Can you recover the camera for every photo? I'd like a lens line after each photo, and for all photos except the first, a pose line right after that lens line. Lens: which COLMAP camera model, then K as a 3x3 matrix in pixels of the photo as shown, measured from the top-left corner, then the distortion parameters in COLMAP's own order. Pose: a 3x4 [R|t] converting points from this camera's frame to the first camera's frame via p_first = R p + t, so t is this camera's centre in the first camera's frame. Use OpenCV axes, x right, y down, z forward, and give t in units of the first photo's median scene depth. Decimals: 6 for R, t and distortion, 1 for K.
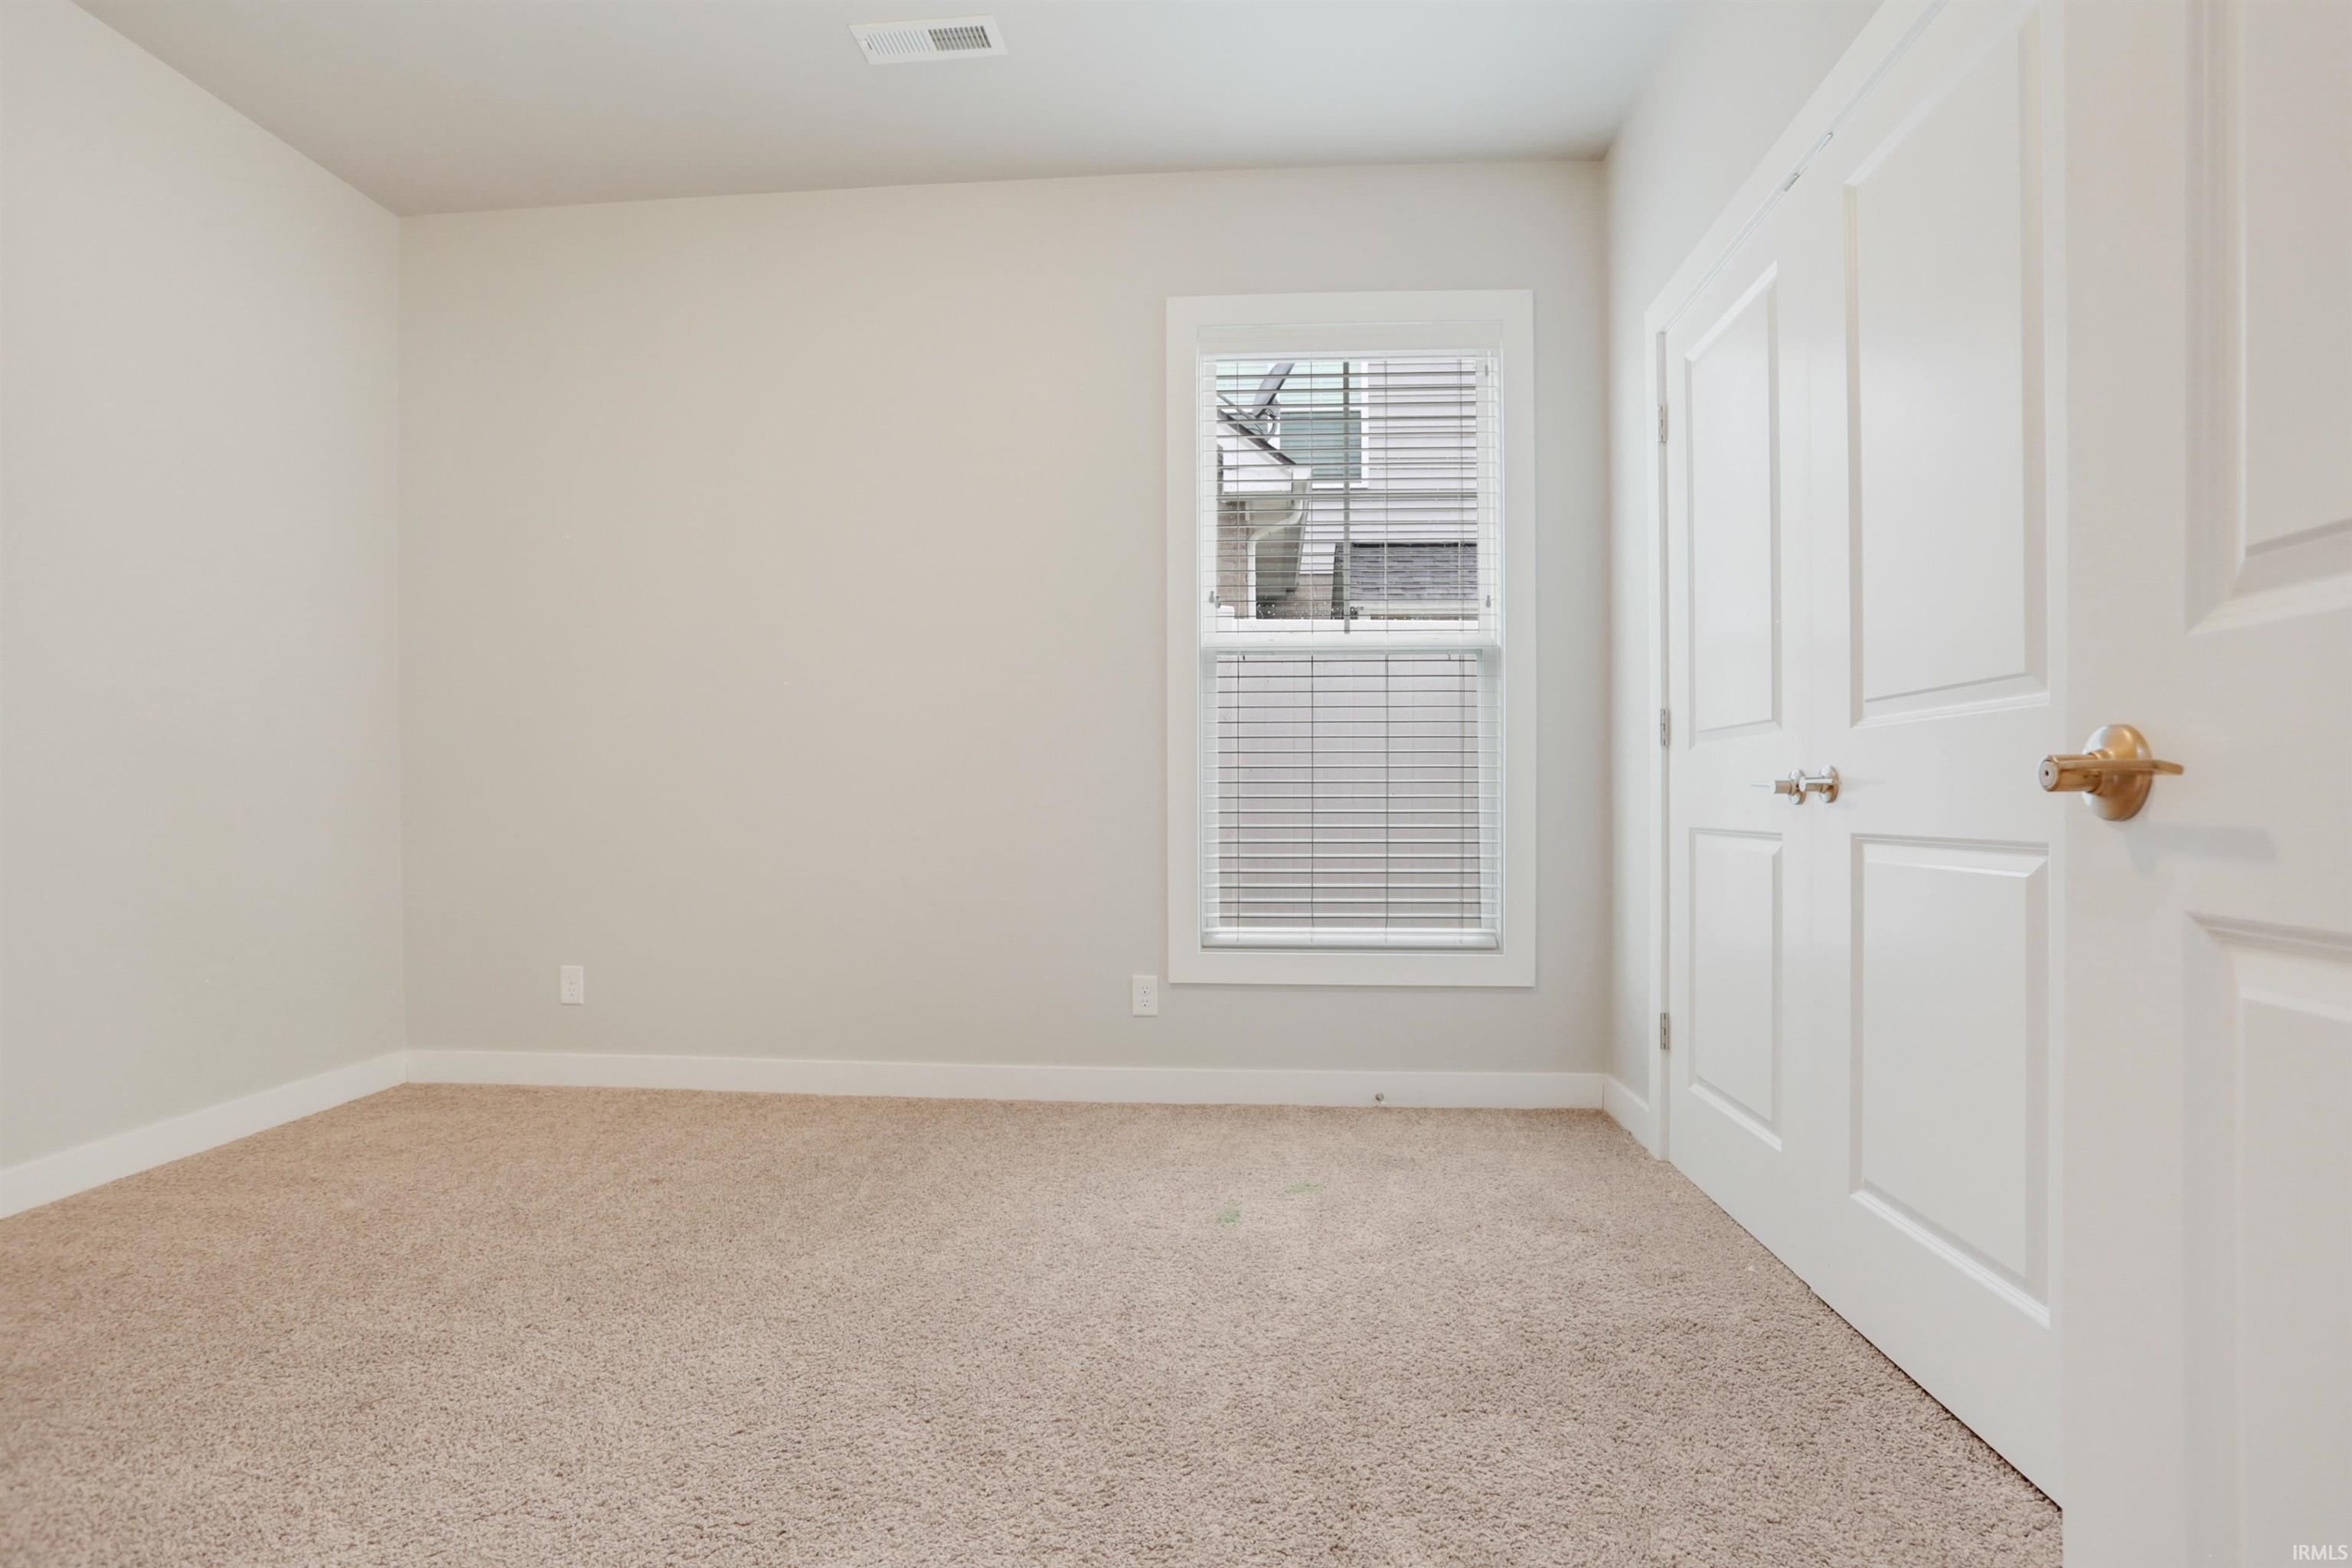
lens RADIAL K [[1138.0, 0, 1191.2], [0, 1138.0, 800.0], [0, 0, 1]] dist [-0.050952, 0.023537]
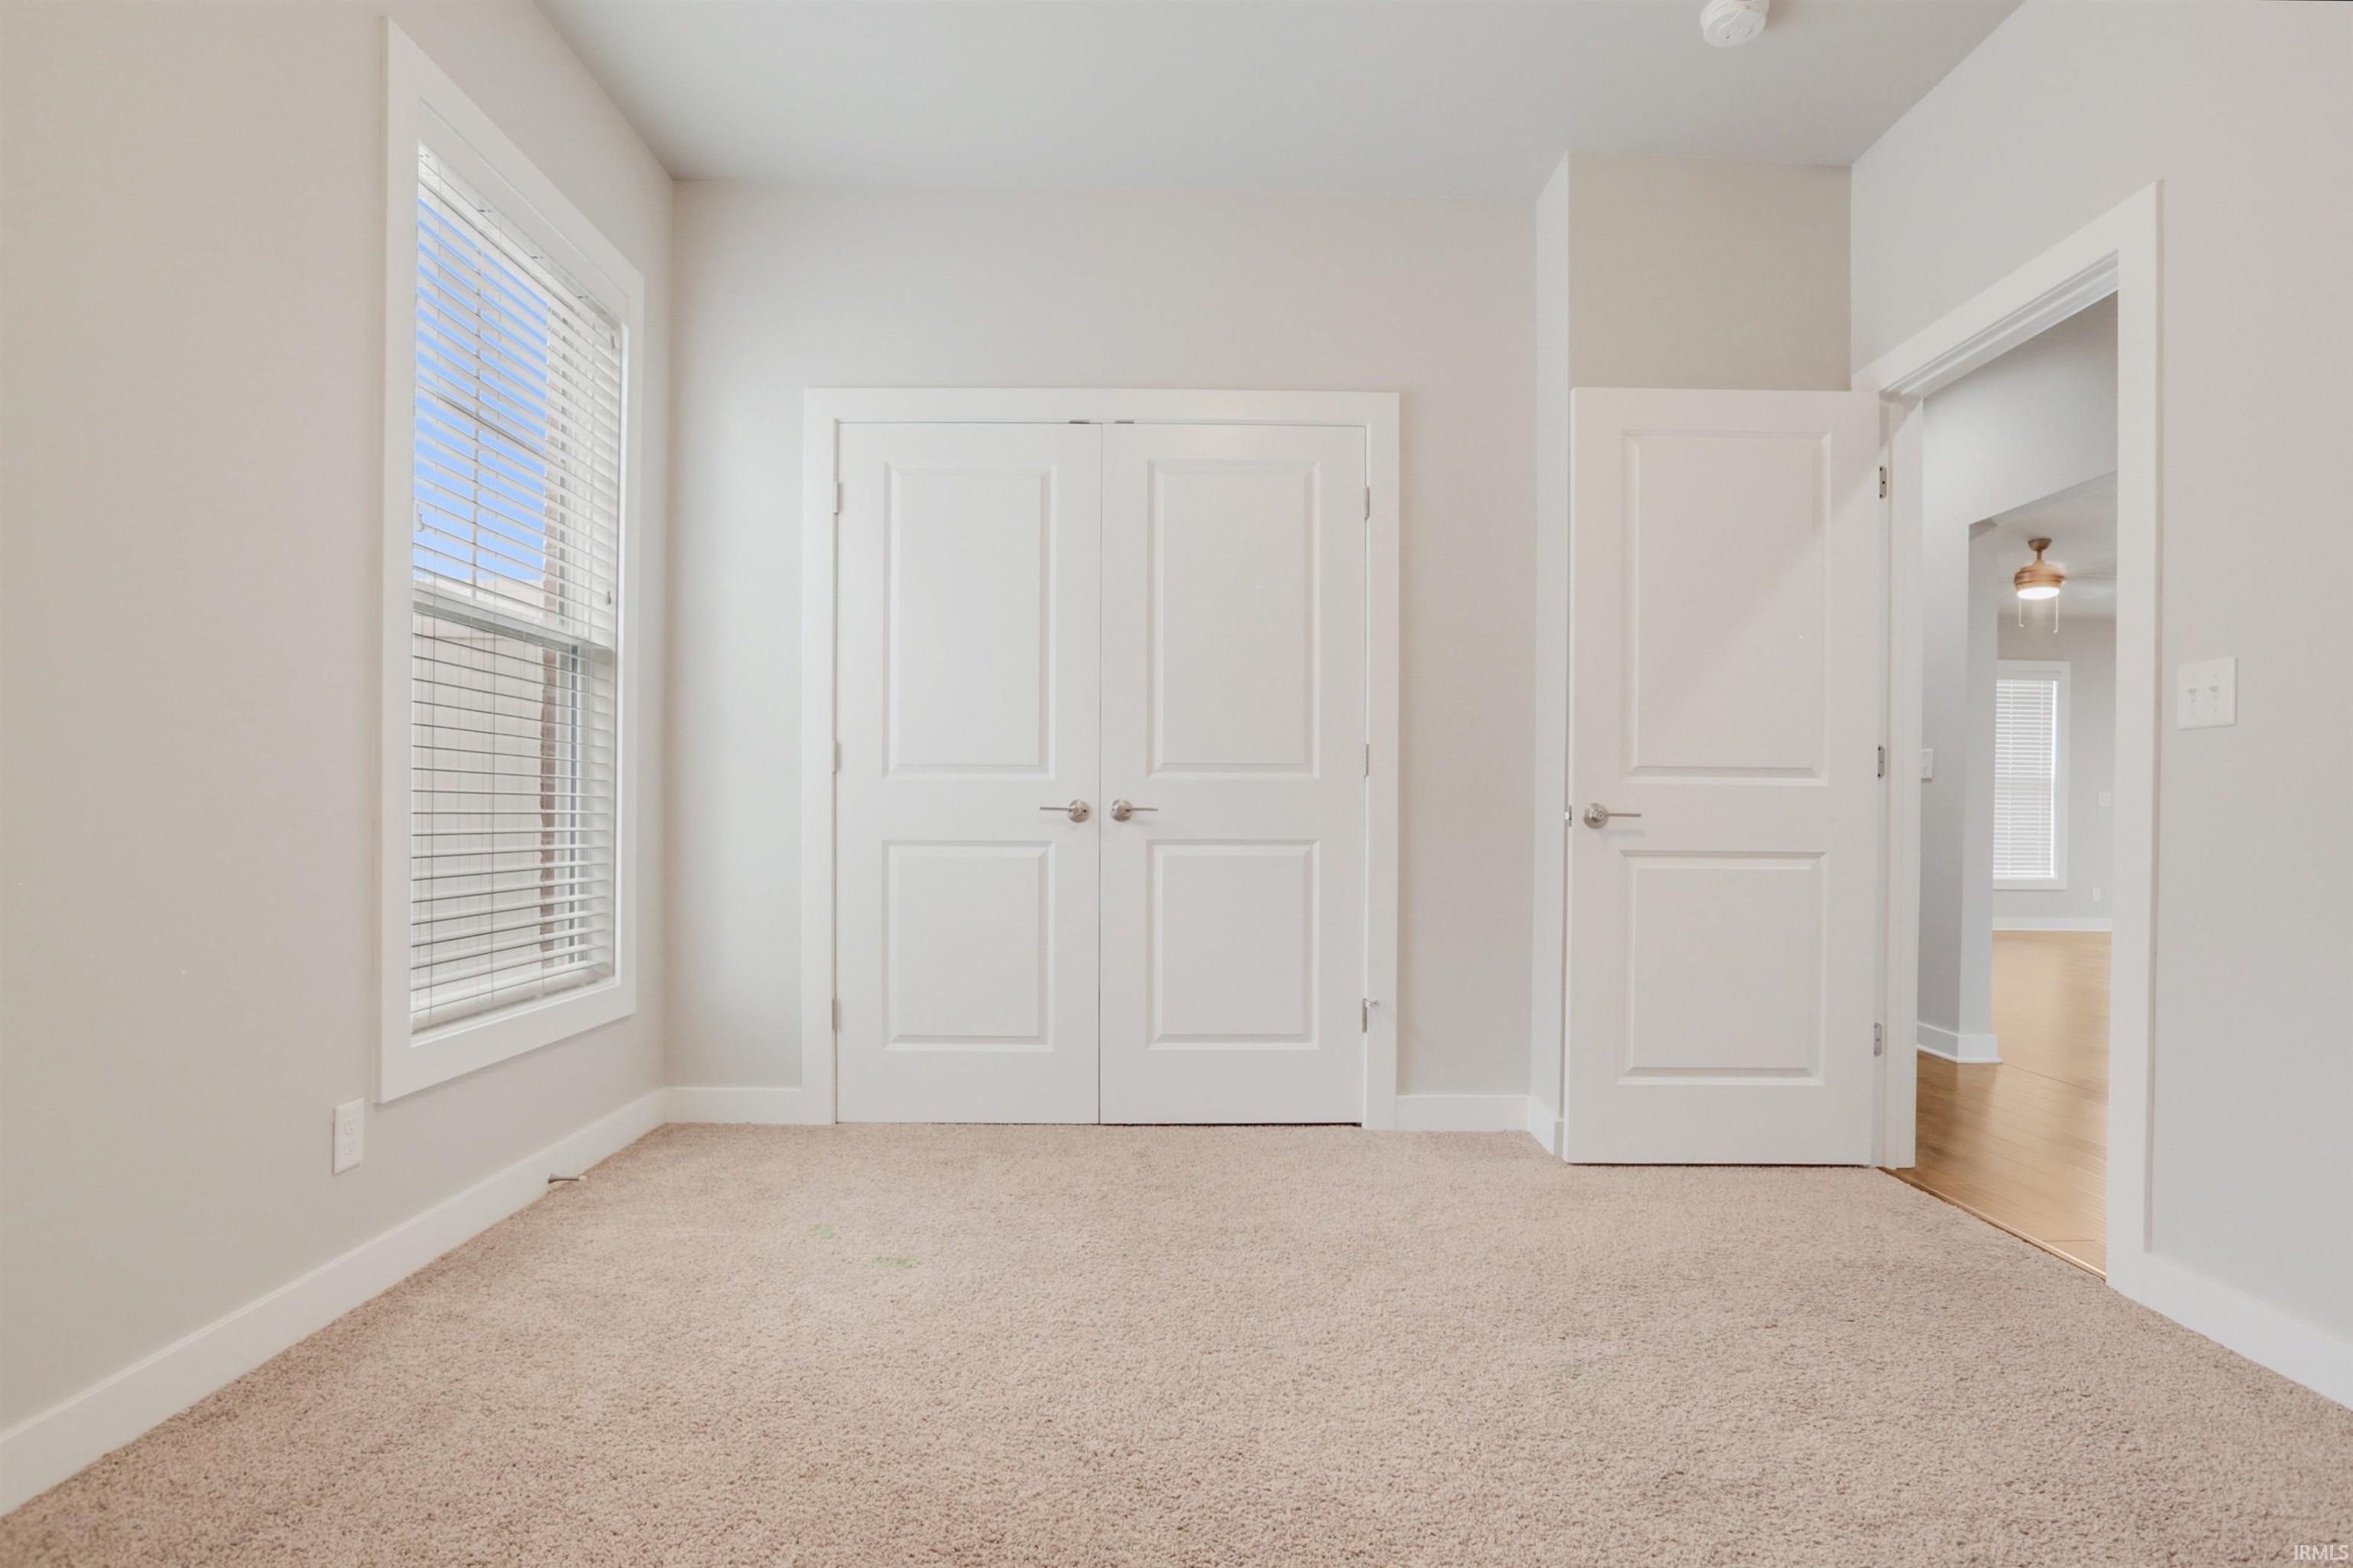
lens RADIAL K [[1138.5, 0, 1191.7], [0, 1138.5, 800.0], [0, 0, 1]] dist [-0.050952, 0.023537]
pose [[-0.068823, 0.021575, 0.997396, -1.014678], [-0.007597, 0.999726, -0.022149, 0.006156], [-0.997600, -0.009101, -0.068640, 0.908707]]
